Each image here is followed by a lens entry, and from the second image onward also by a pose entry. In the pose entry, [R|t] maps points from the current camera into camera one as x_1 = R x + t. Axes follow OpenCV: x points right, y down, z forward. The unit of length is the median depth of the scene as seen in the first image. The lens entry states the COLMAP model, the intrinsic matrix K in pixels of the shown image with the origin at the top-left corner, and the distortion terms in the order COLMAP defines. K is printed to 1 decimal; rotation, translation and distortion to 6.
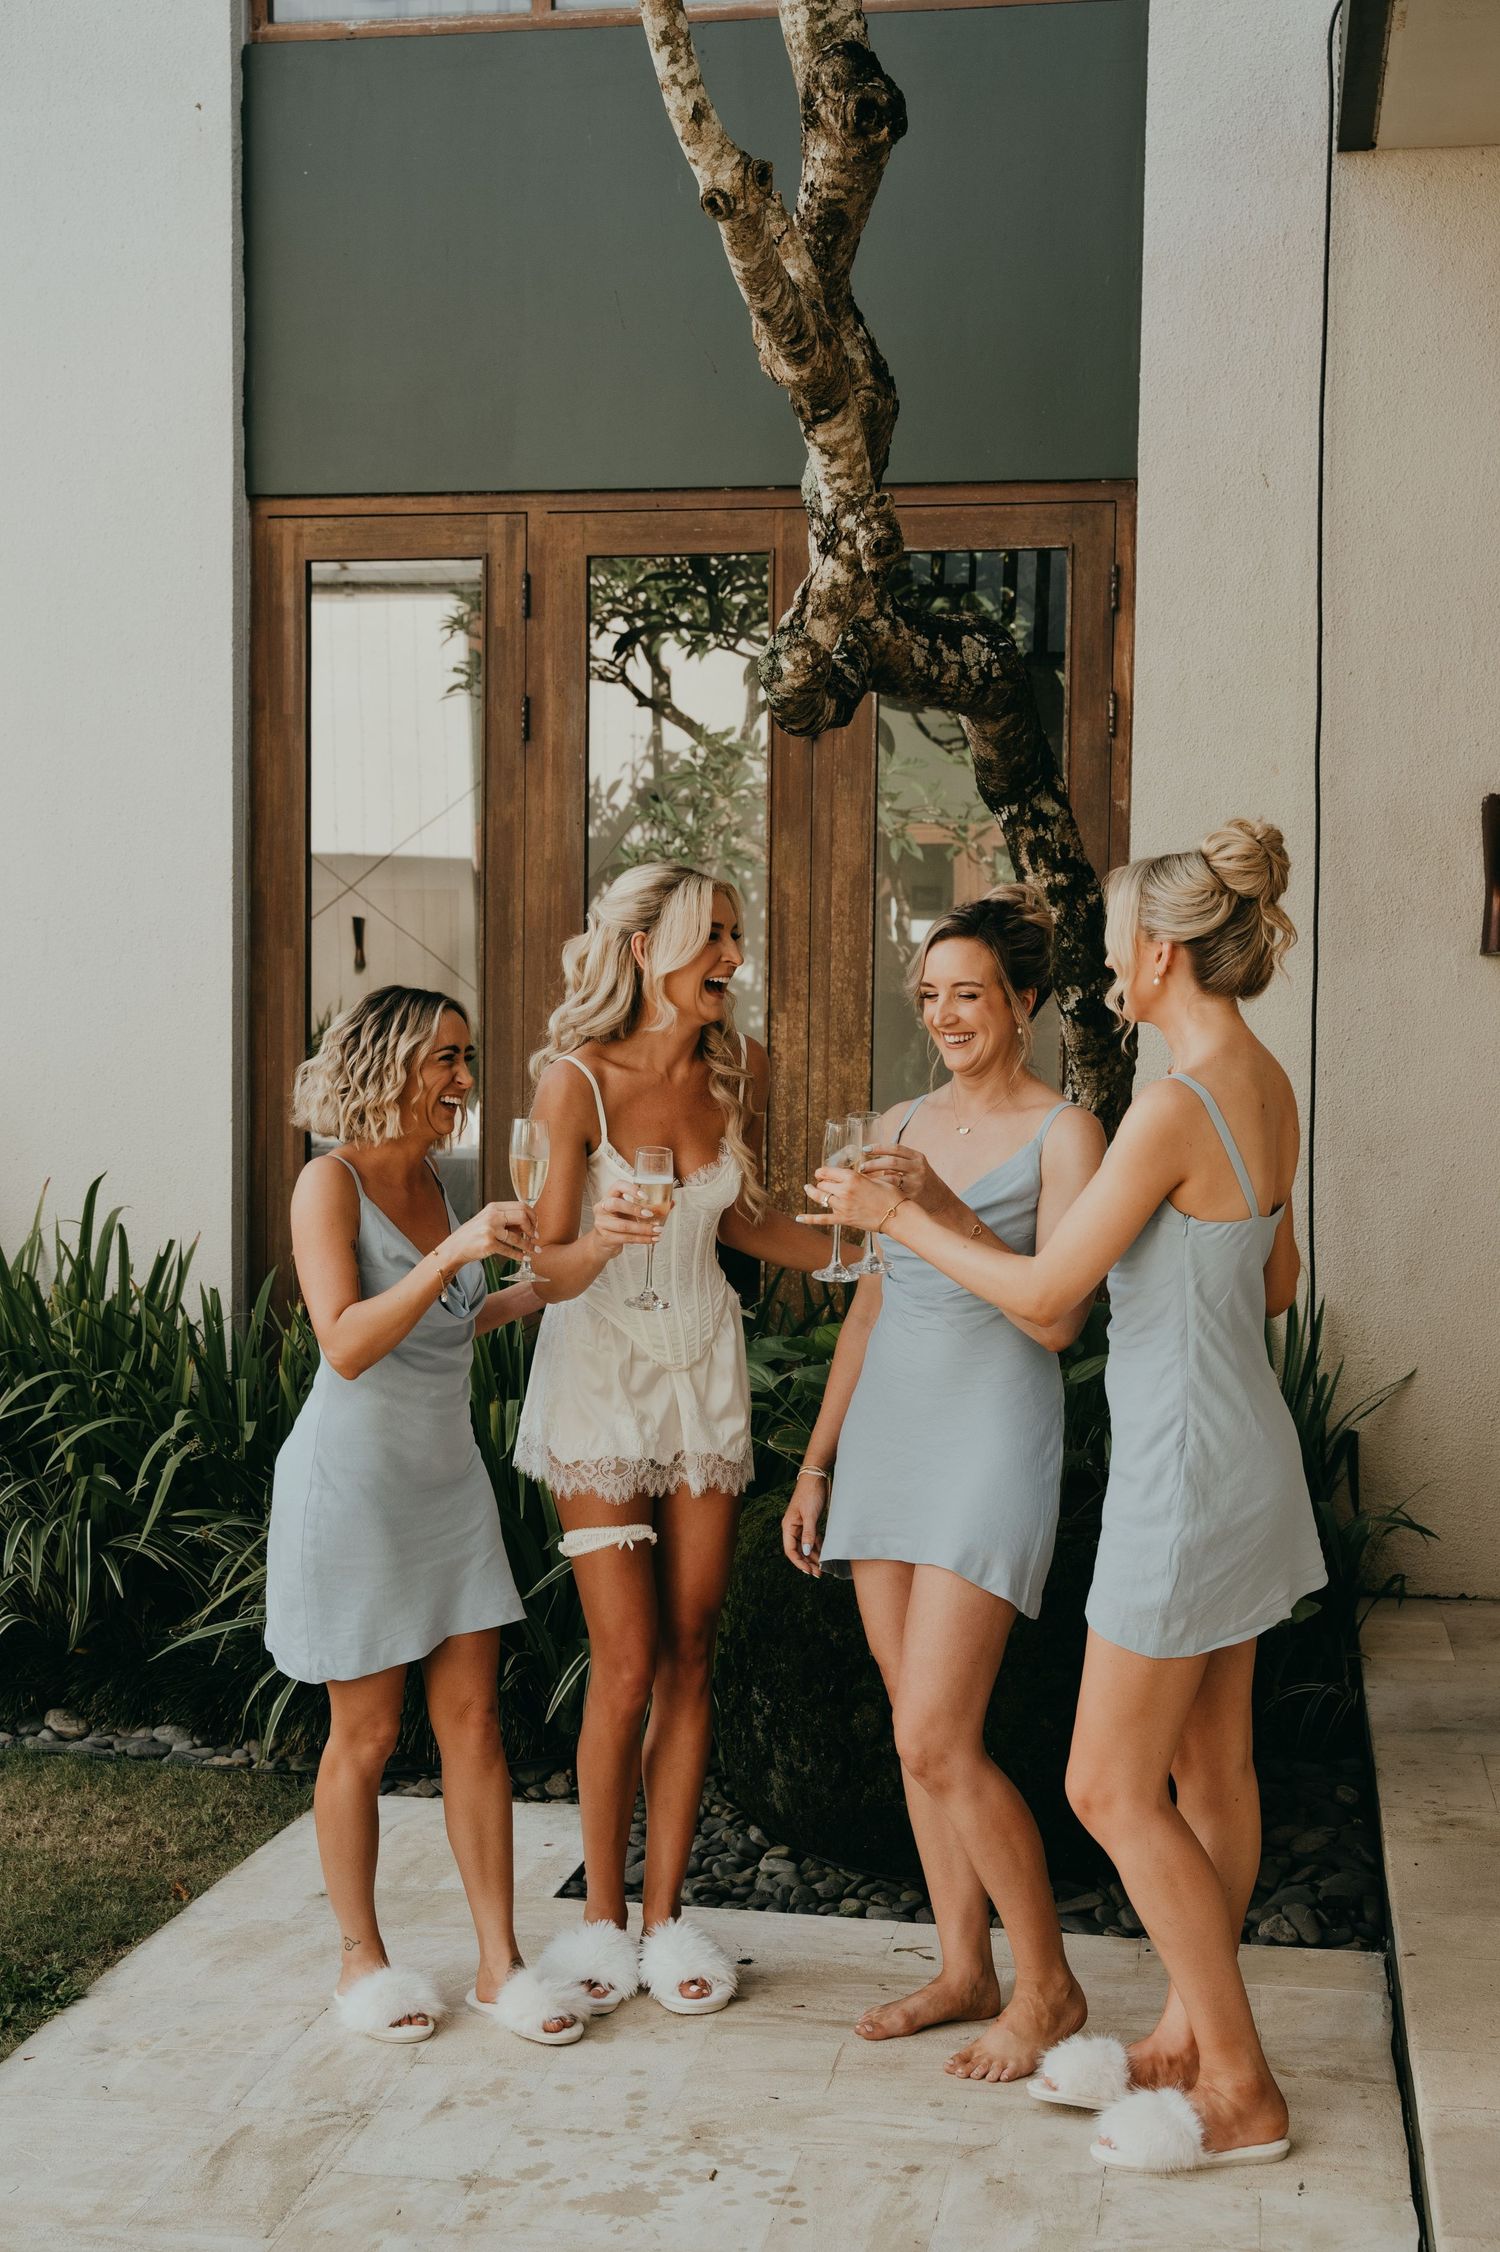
lens RADIAL K [[2806.8, 0, 746.8], [0, 2806.8, 1118.9], [0, 0, 1]] dist [0.103654, 0.000000]
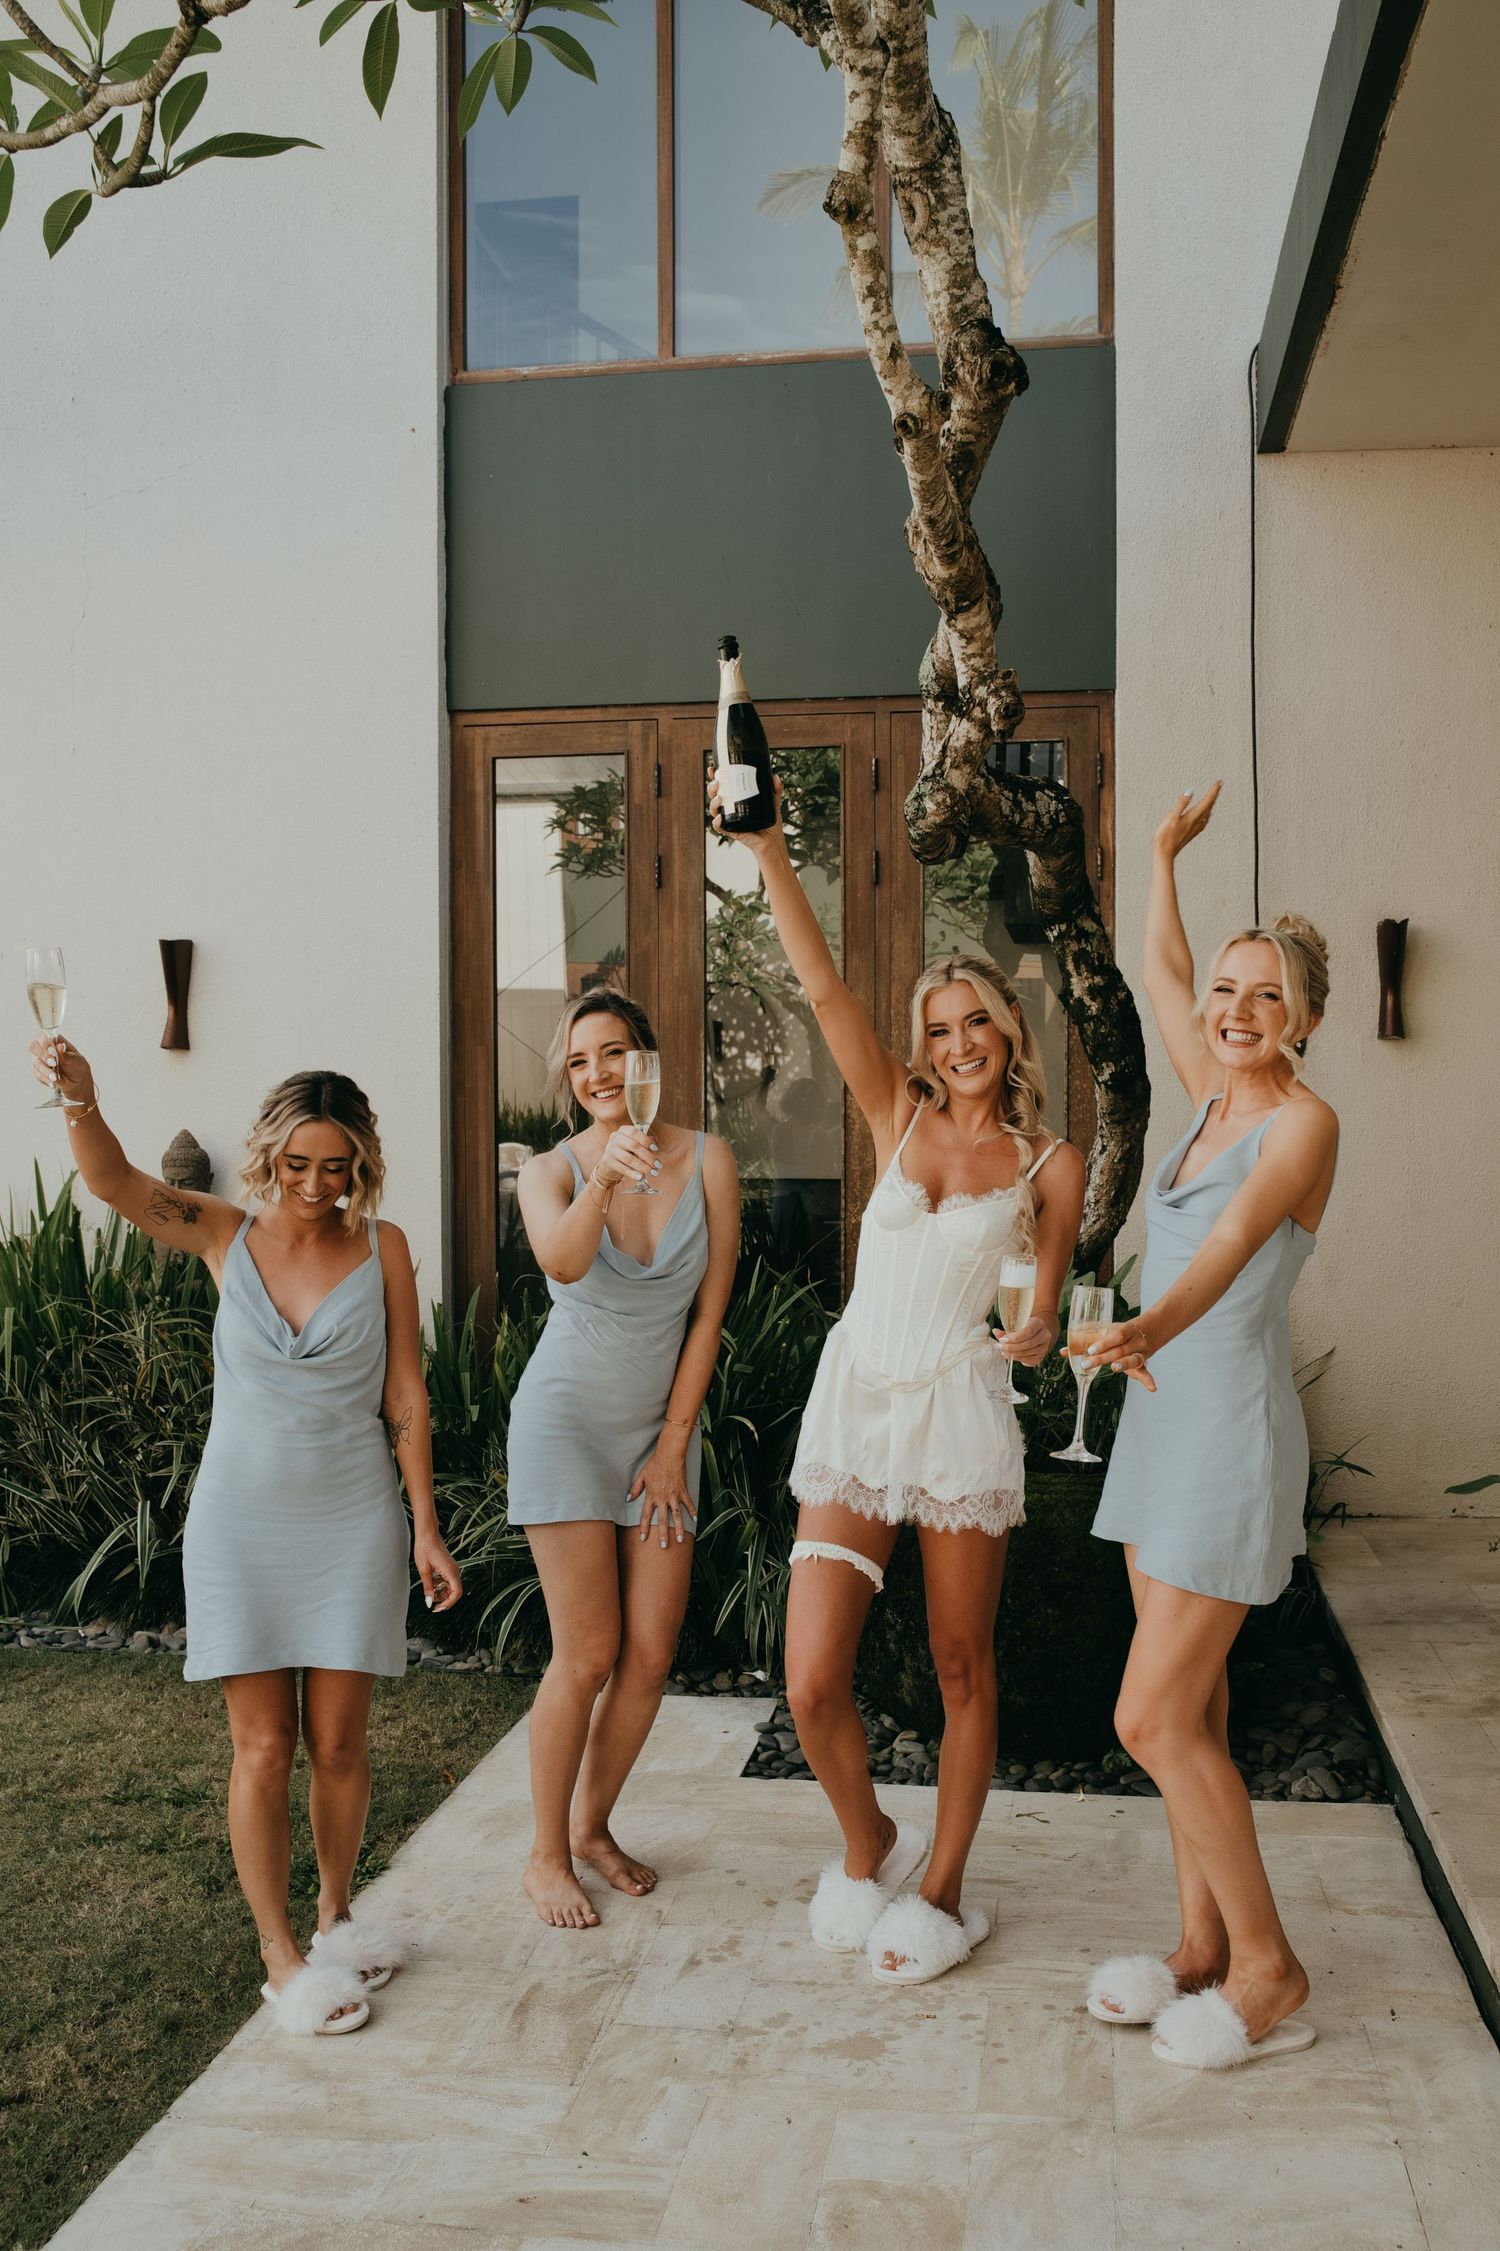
lens RADIAL K [[1885.2, 0, 754.6], [0, 1885.2, 1147.2], [0, 0, 1]] dist [-0.011976, -0.004988]
pose [[0.999522, -0.014175, 0.027458, -0.079361], [0.014552, 0.999802, -0.013576, 0.001901], [-0.027260, 0.013969, 0.999531, 0.141790]]
